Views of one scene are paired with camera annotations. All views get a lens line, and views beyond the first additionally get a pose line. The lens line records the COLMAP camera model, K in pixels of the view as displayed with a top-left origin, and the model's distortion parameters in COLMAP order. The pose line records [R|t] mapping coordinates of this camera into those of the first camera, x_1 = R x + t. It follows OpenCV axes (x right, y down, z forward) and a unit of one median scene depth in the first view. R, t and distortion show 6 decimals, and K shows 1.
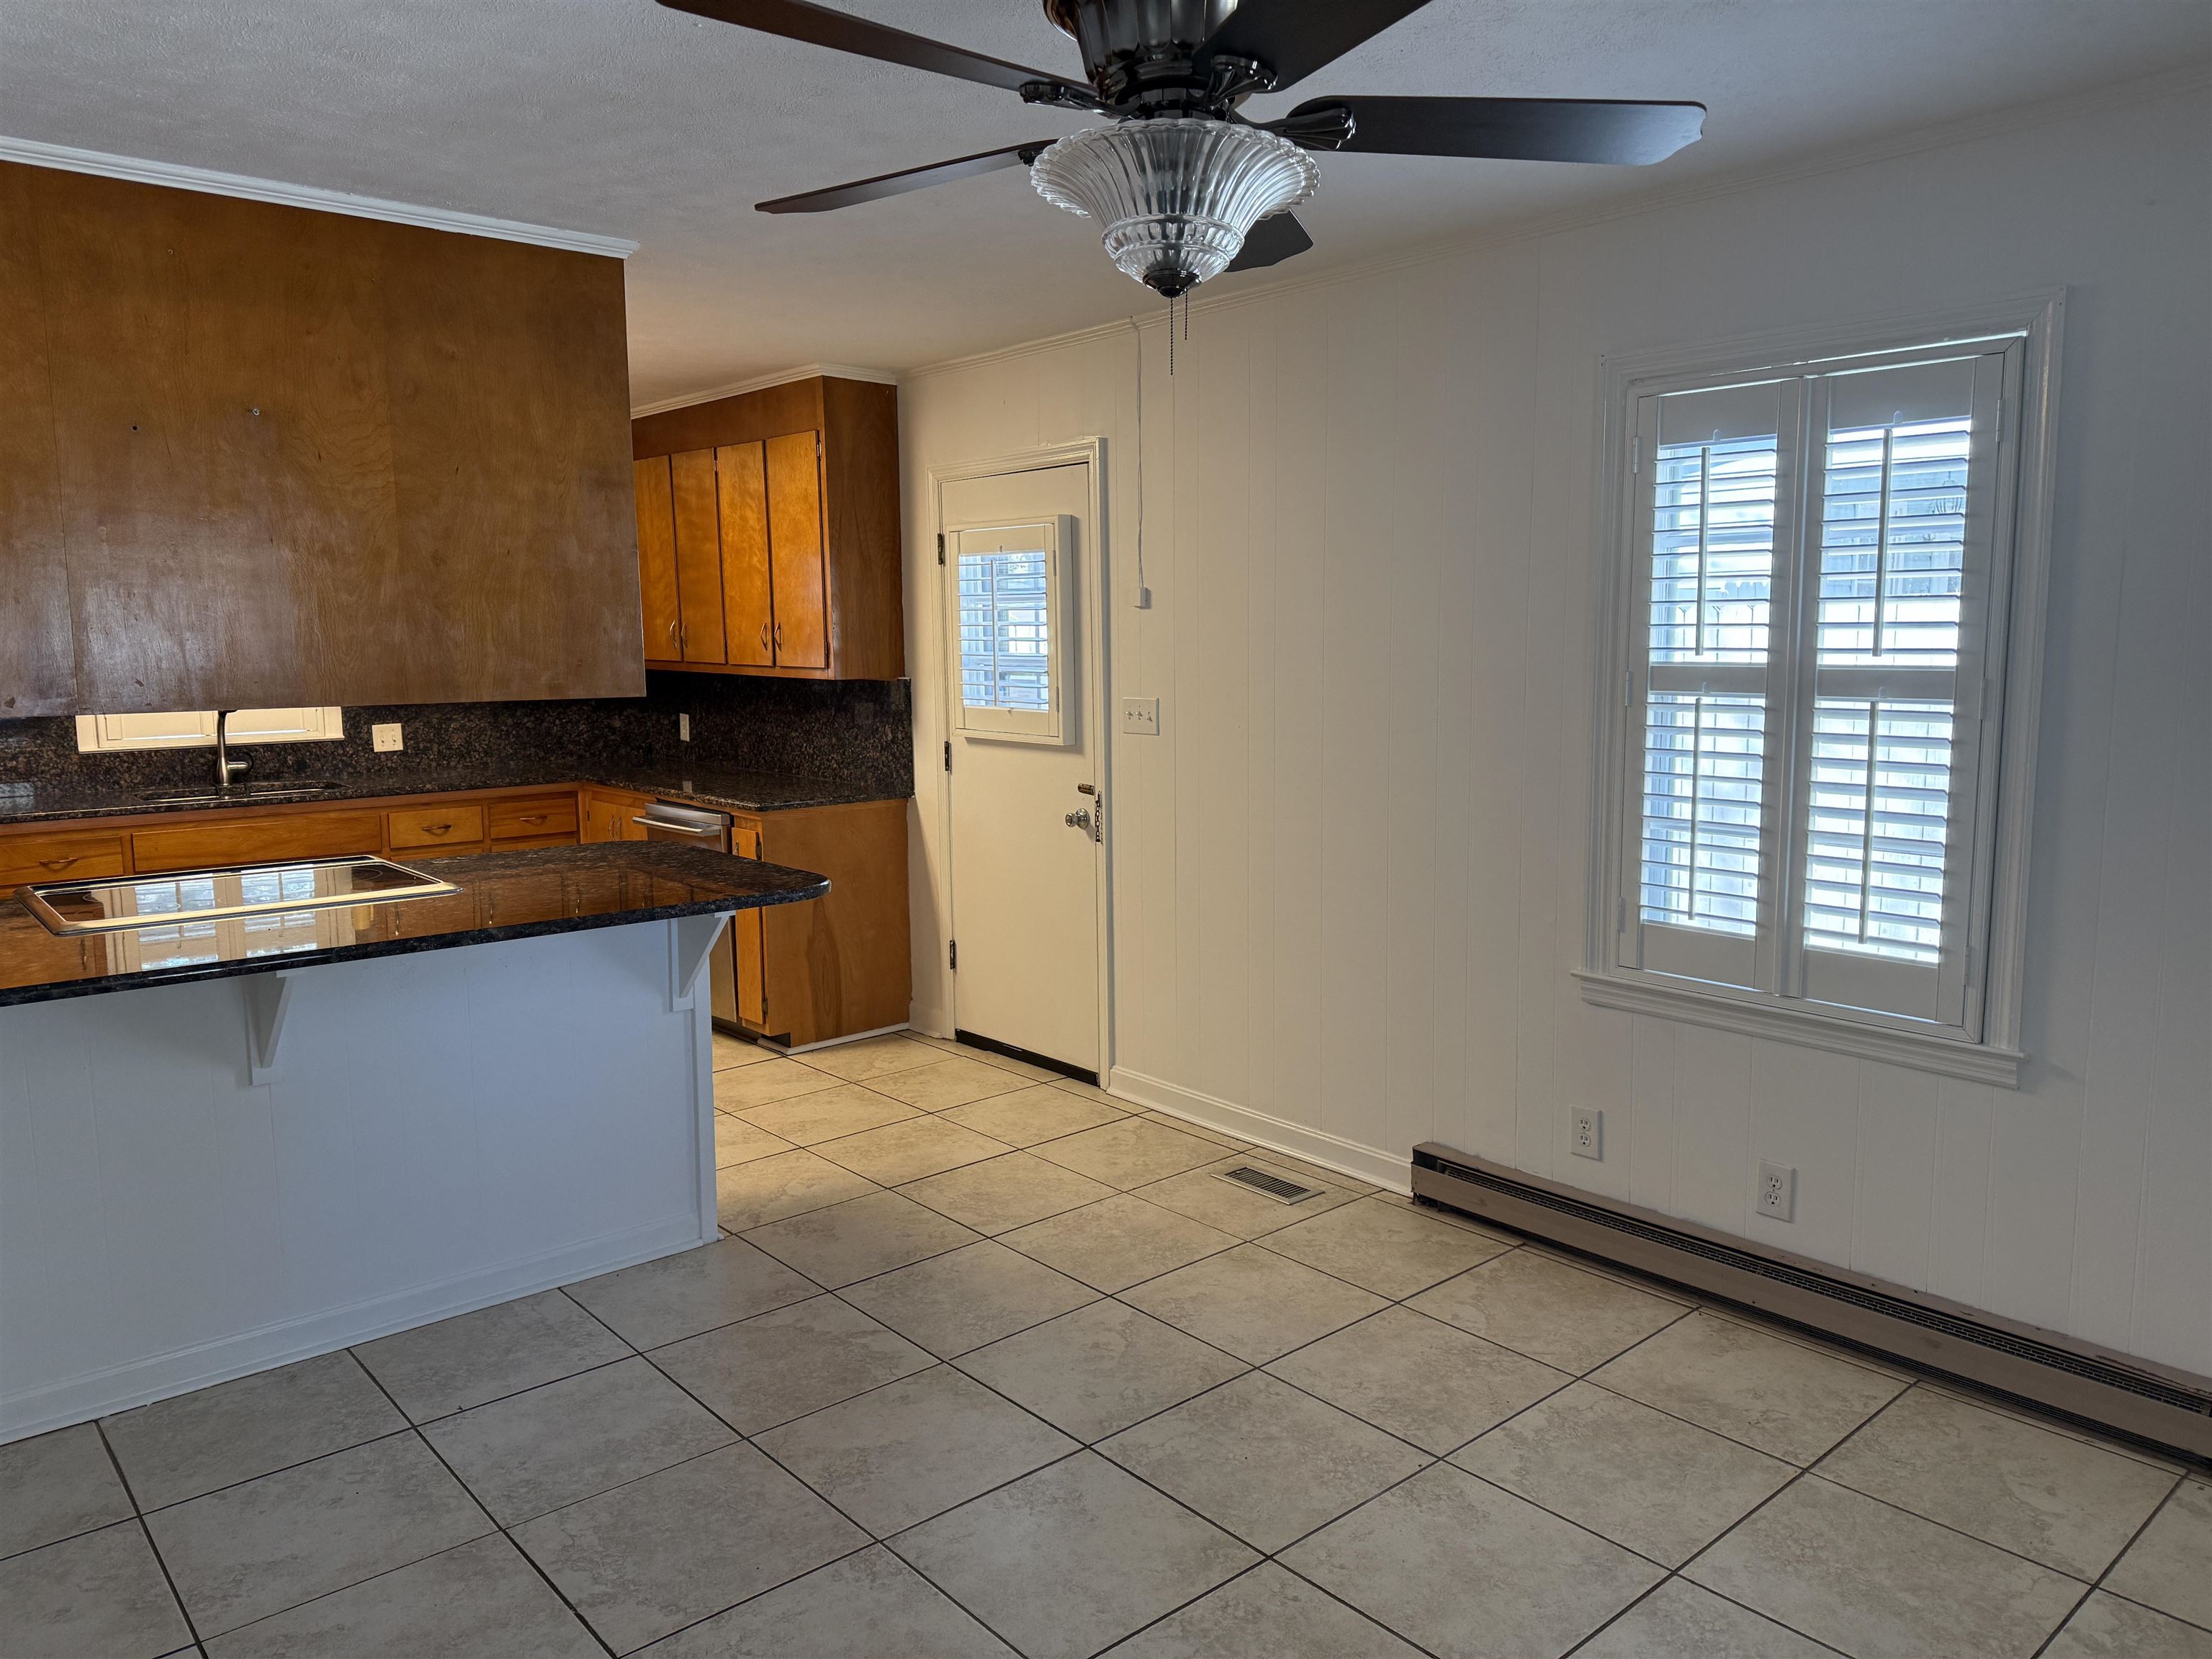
lens RADIAL K [[1550.5, 0, 1098.7], [0, 1550.5, 831.3], [0, 0, 1]] dist [0.040595, -0.001559]
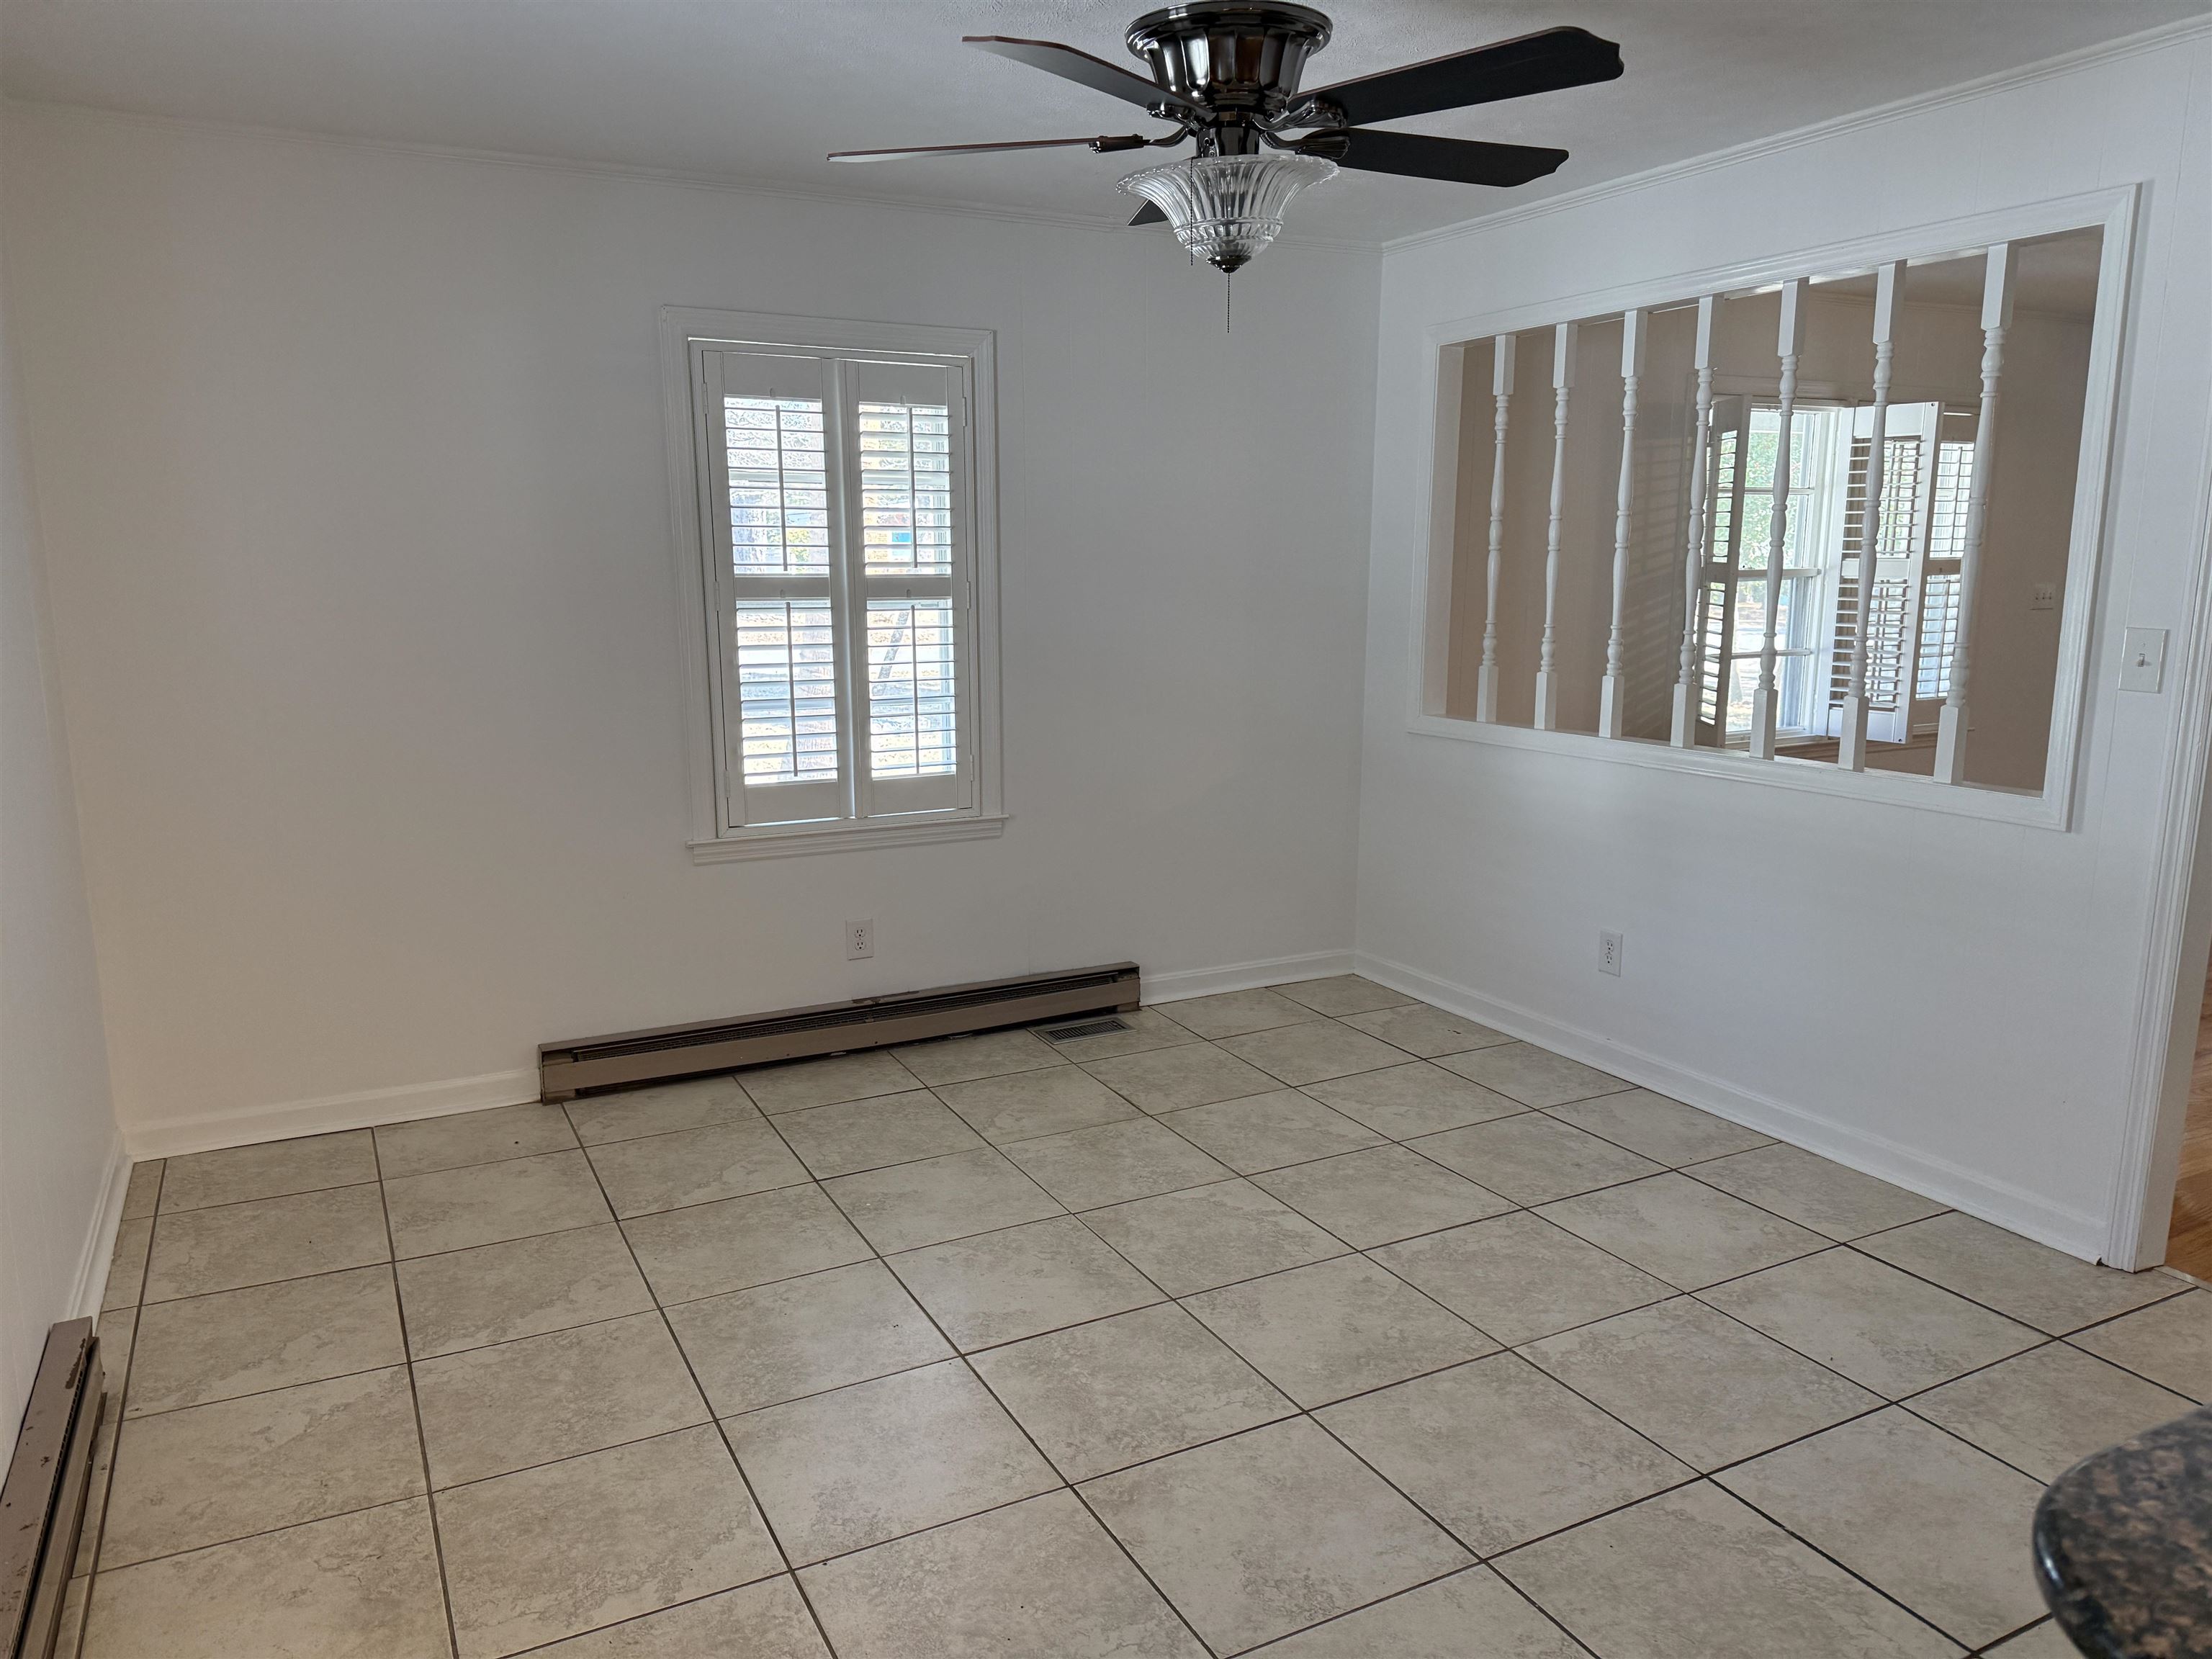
lens RADIAL K [[1550.5, 0, 1089.6], [0, 1550.5, 832.7], [0, 0, 1]] dist [0.040595, -0.001559]
pose [[-0.969339, -0.035422, 0.243161, -0.127387], [0.043232, 0.949536, 0.310665, -0.230336], [-0.241894, 0.311652, -0.918891, 1.773834]]
